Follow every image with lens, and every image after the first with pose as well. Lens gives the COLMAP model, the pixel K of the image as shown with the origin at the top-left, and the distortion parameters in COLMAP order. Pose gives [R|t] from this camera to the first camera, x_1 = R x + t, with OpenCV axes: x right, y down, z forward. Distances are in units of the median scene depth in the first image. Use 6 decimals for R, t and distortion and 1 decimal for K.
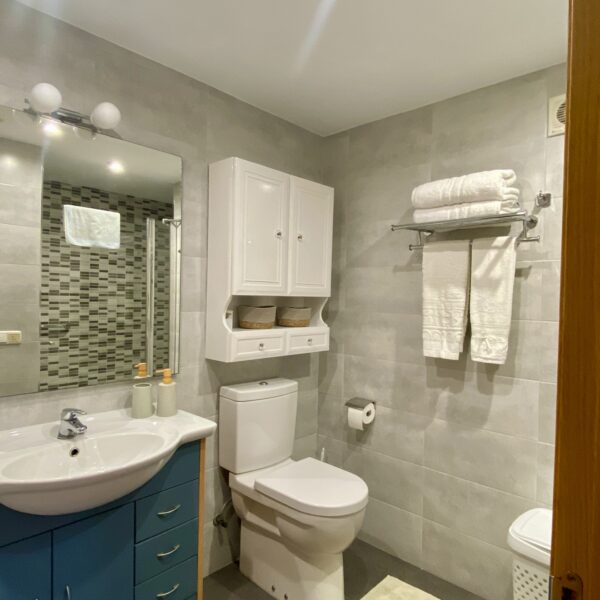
lens RADIAL K [[418.6, 0, 299.0], [0, 418.6, 299.1], [0, 0, 1]] dist [0.017808, -0.019448]
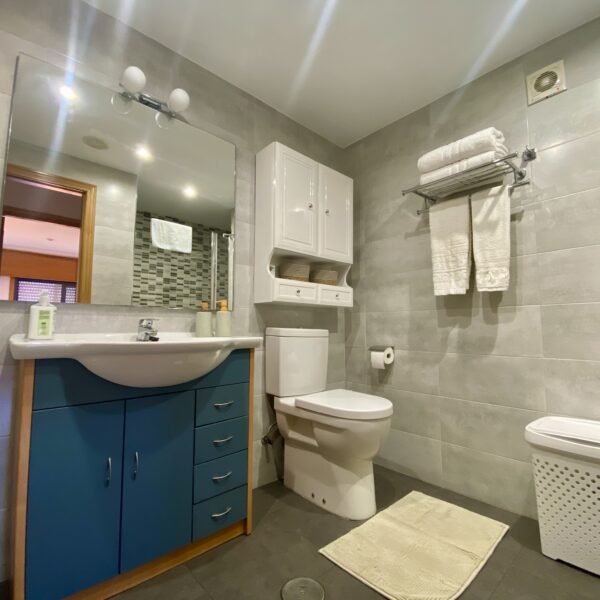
lens RADIAL K [[314.8, 0, 300.7], [0, 314.8, 302.3], [0, 0, 1]] dist [0.008004, -0.012636]
pose [[0.996665, -0.026034, -0.077332, -0.012987], [0.018708, 0.995397, -0.093989, 0.228994], [0.079423, 0.092229, 0.992565, 0.082115]]
